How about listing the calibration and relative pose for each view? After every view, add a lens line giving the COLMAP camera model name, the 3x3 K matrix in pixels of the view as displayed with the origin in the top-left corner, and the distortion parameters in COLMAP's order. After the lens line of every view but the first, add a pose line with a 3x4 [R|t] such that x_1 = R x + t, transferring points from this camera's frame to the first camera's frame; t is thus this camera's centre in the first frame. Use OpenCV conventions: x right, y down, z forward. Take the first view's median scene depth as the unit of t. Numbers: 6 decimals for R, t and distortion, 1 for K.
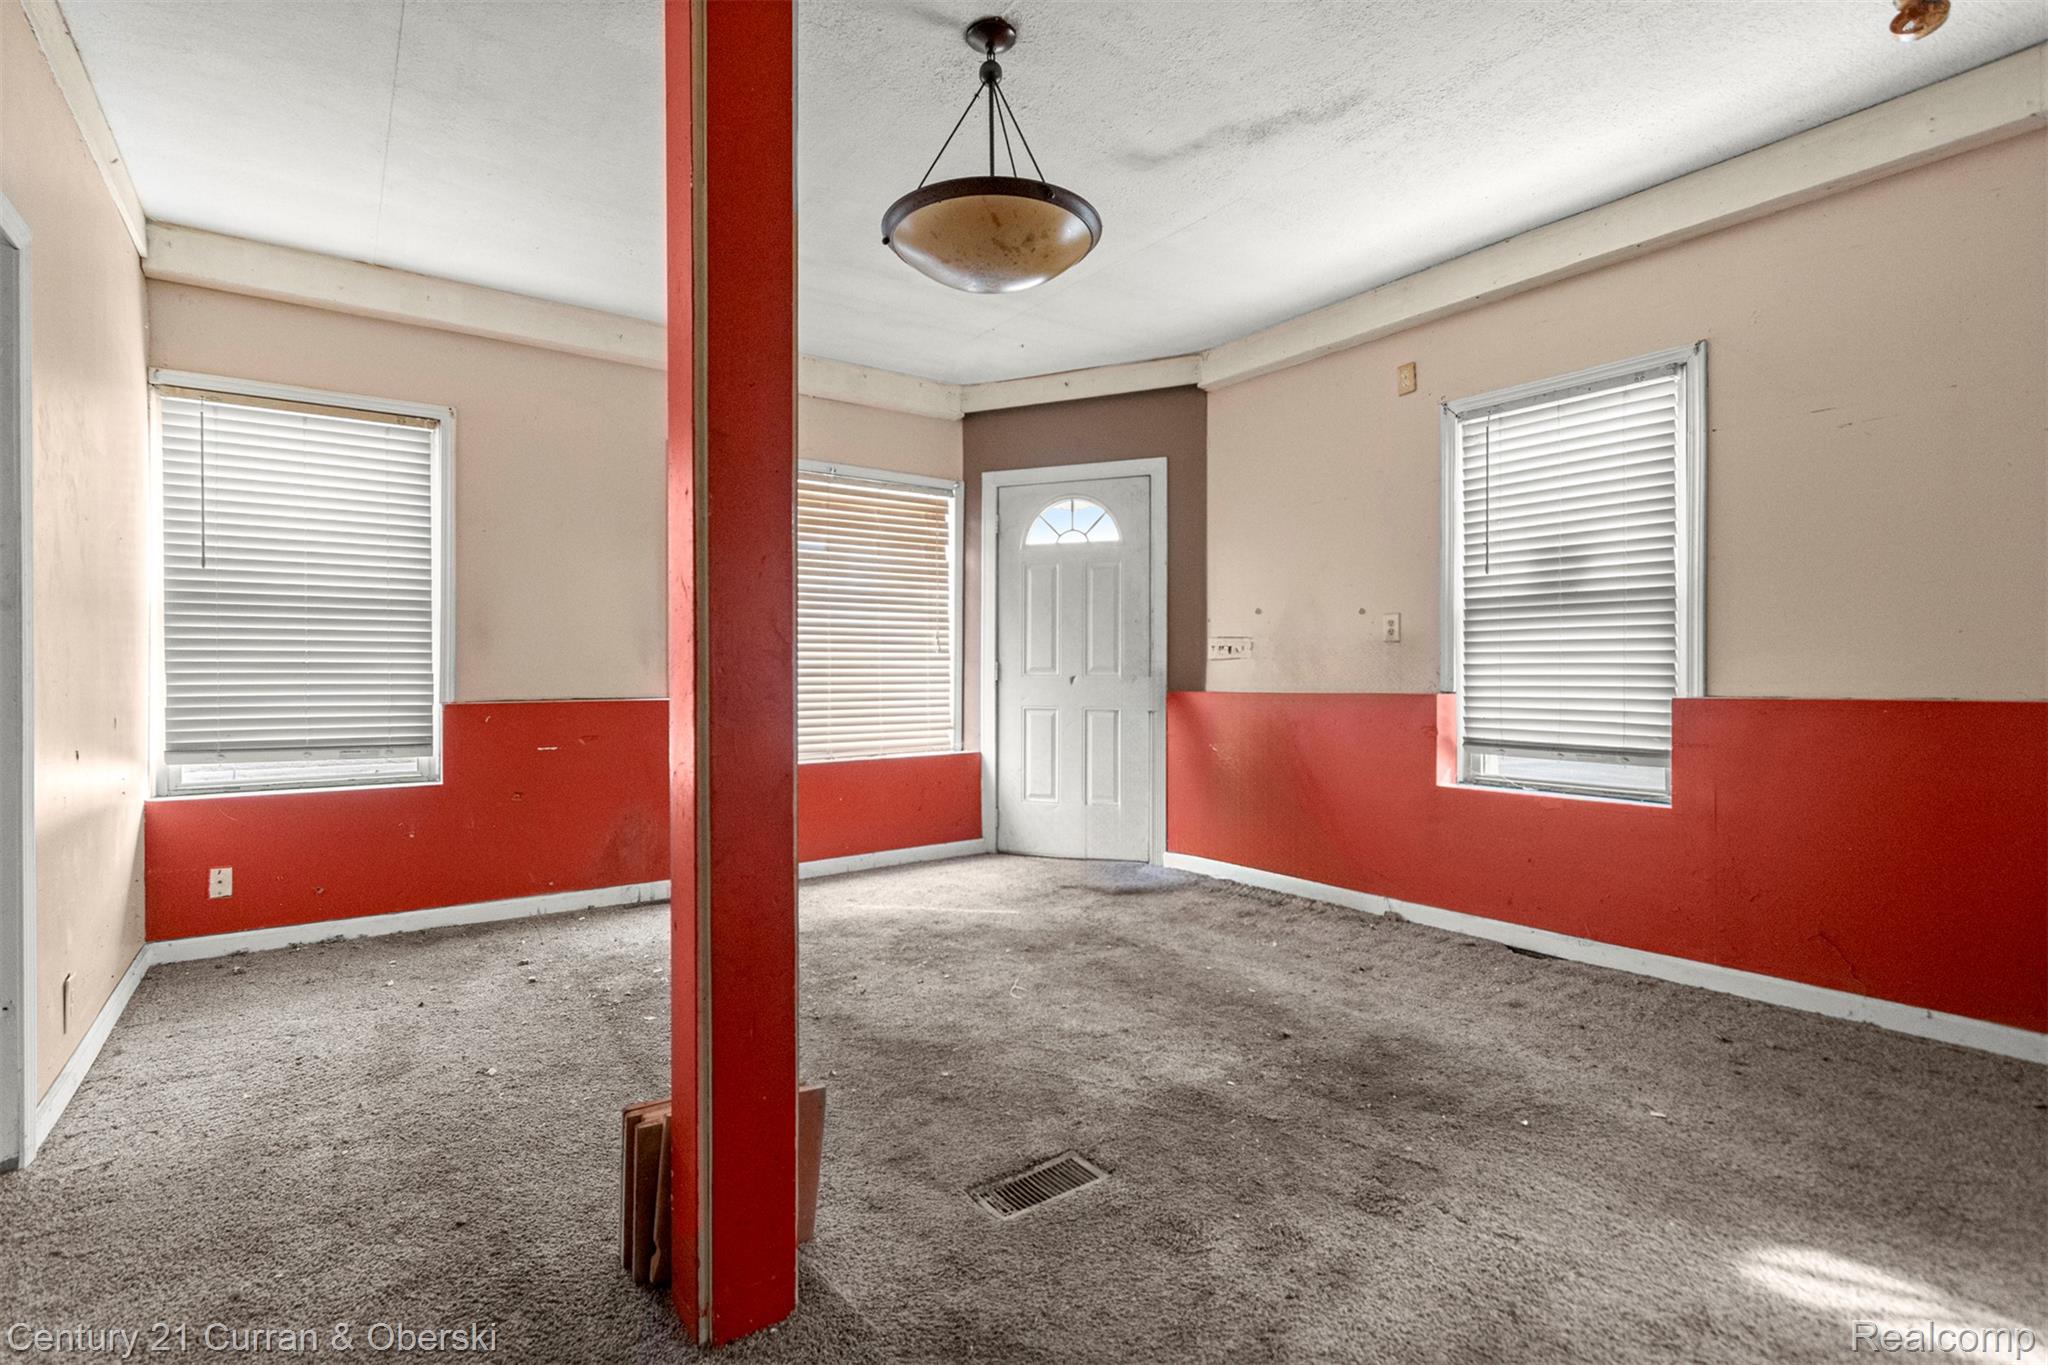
lens RADIAL K [[954.2, 0, 1016.1], [0, 954.2, 682.1], [0, 0, 1]] dist [0.005873, -0.002441]
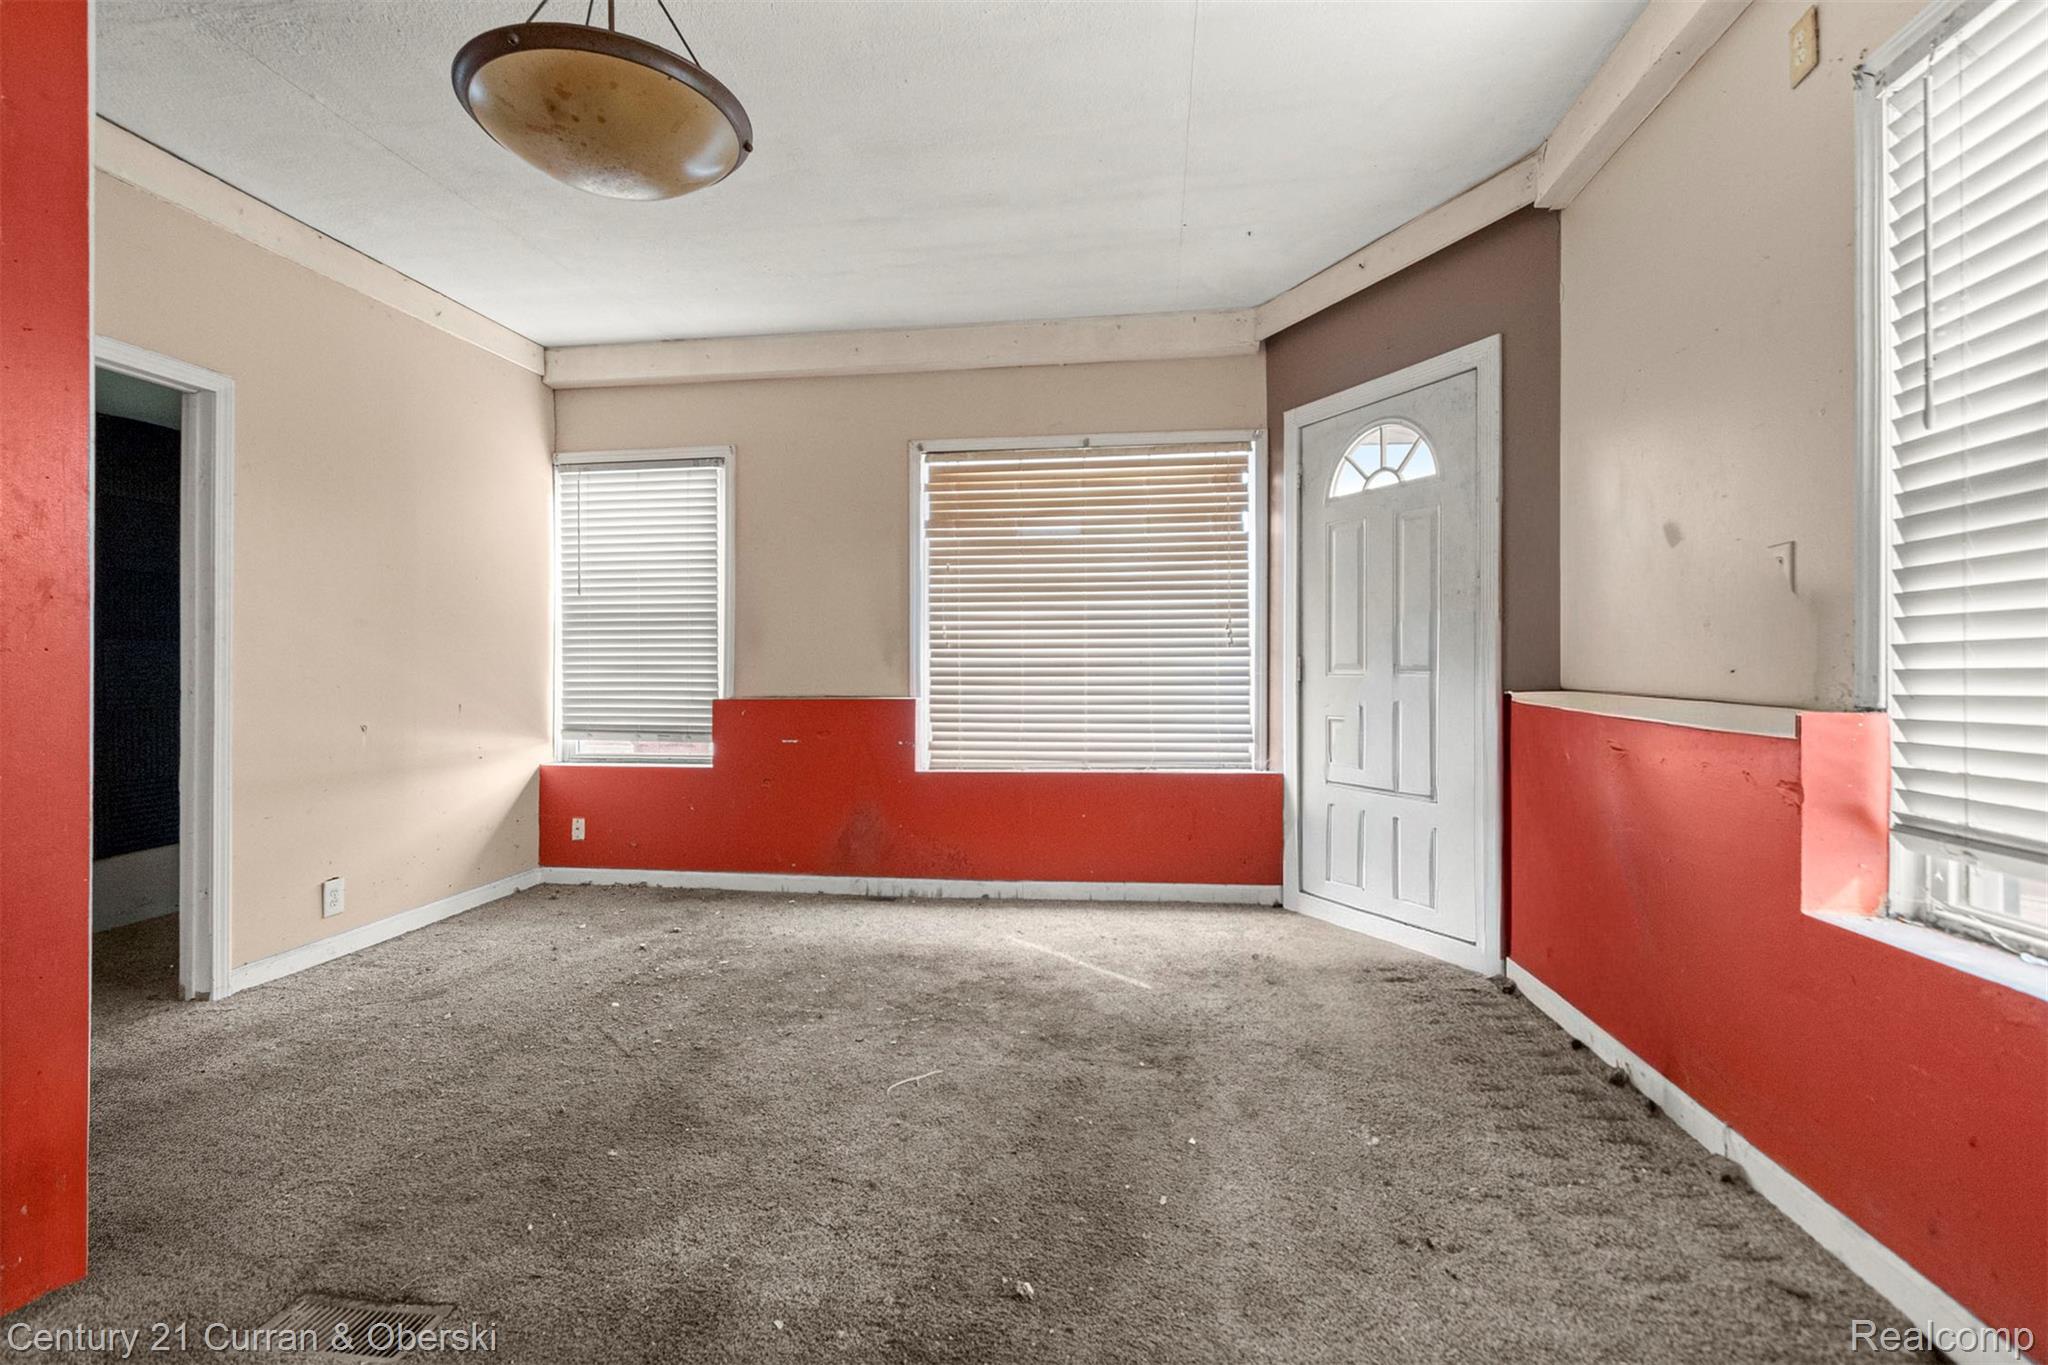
lens RADIAL K [[954.2, 0, 1018.3], [0, 954.2, 677.8], [0, 0, 1]] dist [0.005873, -0.002441]
pose [[0.723379, 0.000535, -0.690451, 0.481425], [-0.004686, 0.999980, -0.004134, 0.000056], [0.690435, 0.006226, 0.723368, 0.409798]]
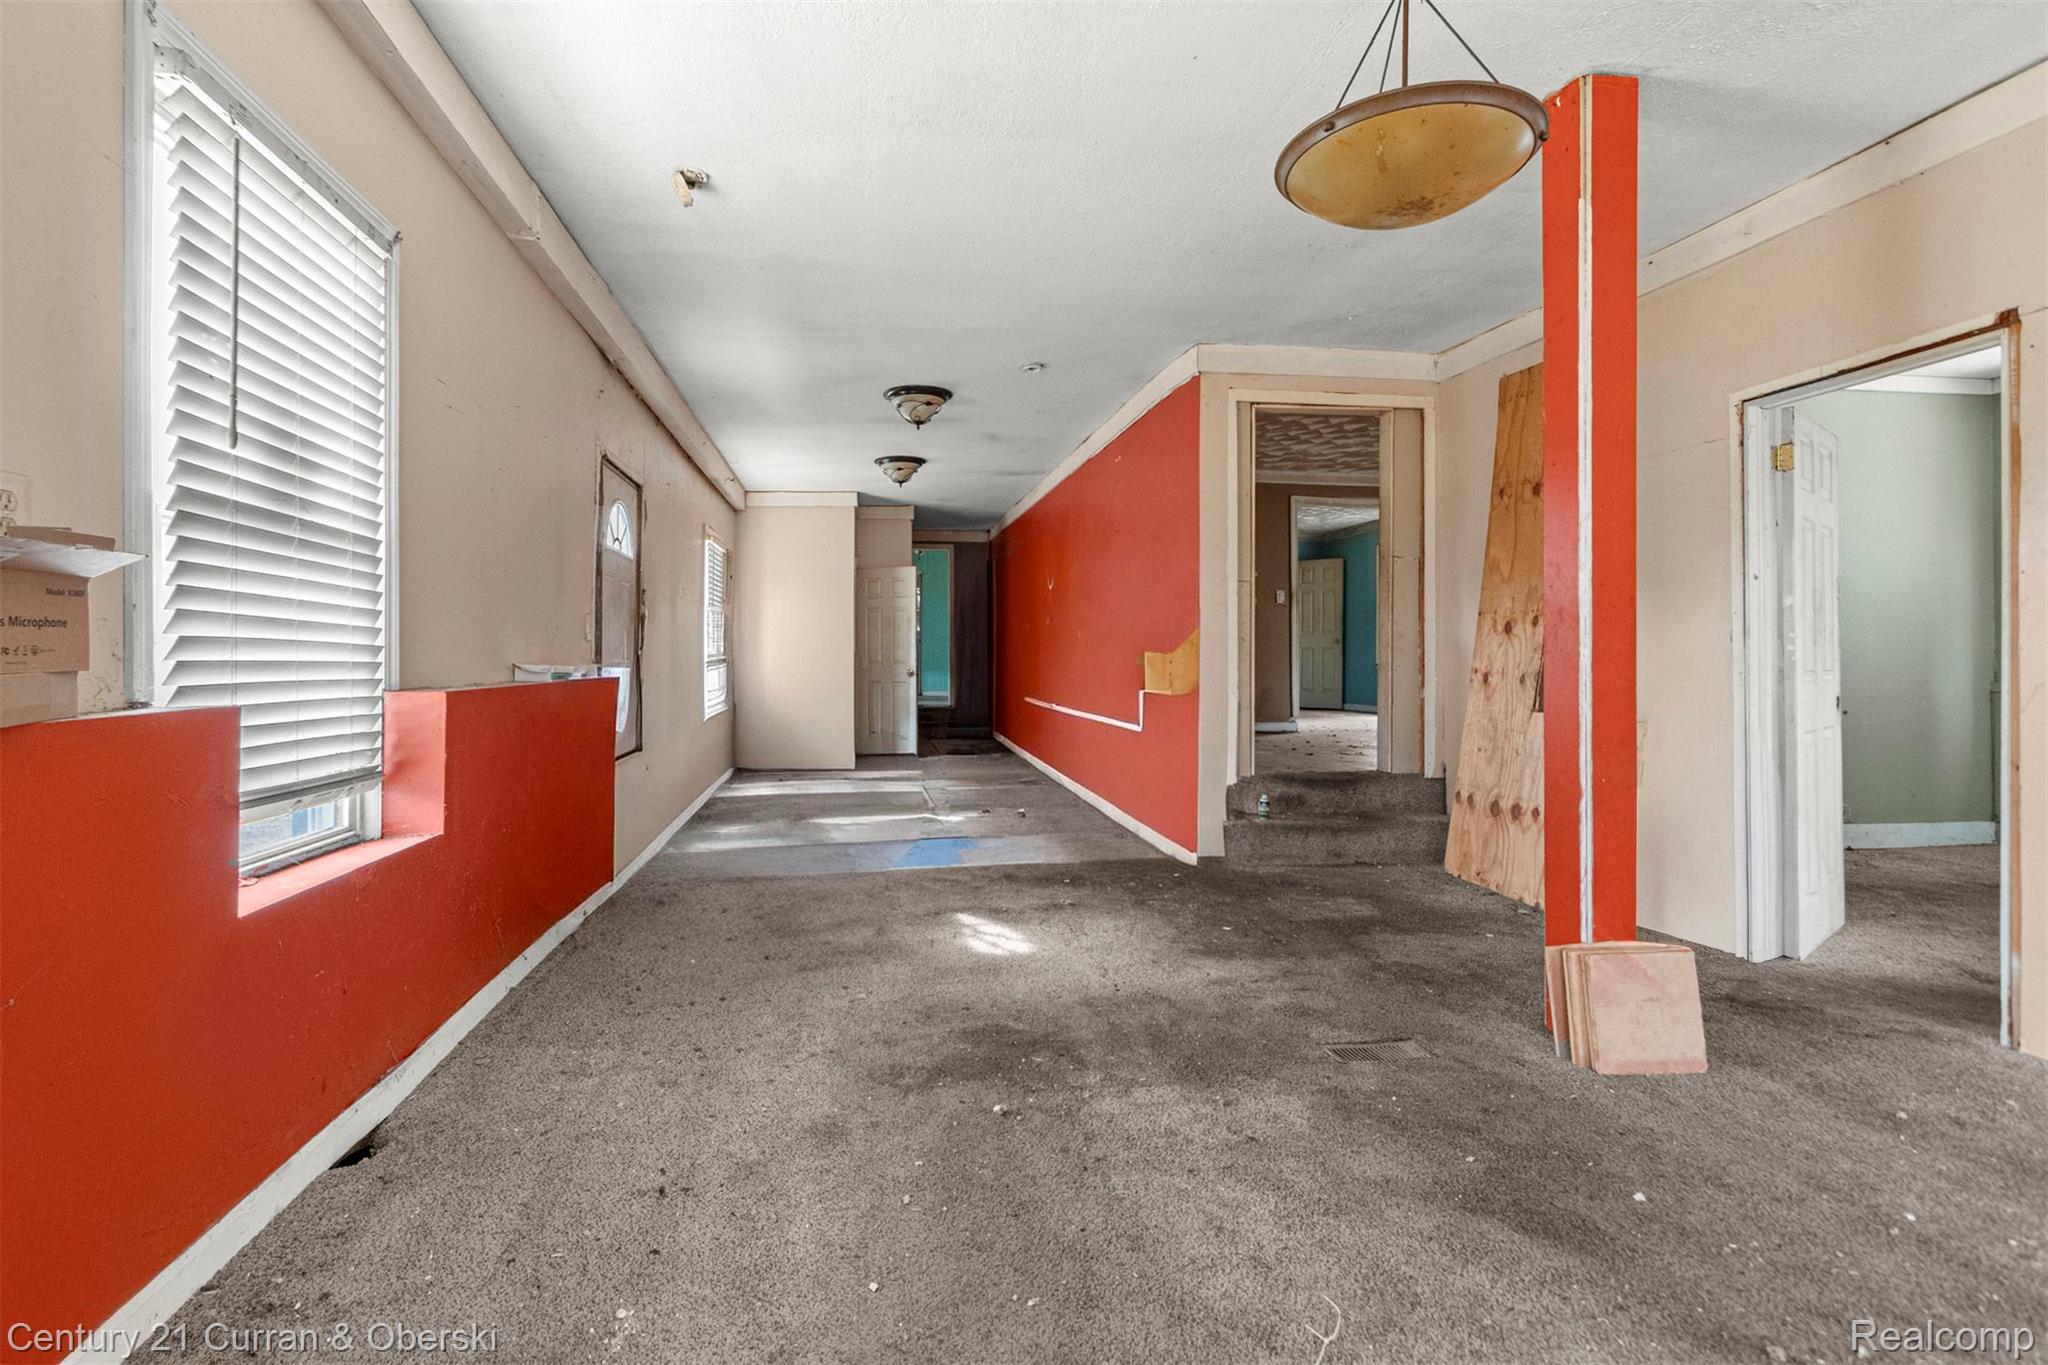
lens RADIAL K [[954.2, 0, 997.6], [0, 954.2, 660.9], [0, 0, 1]] dist [0.005873, -0.002441]
pose [[-0.886077, 0.000120, 0.463539, -0.061062], [0.001975, 0.999992, 0.003515, -0.008336], [-0.463535, 0.004030, -0.886070, 1.212166]]
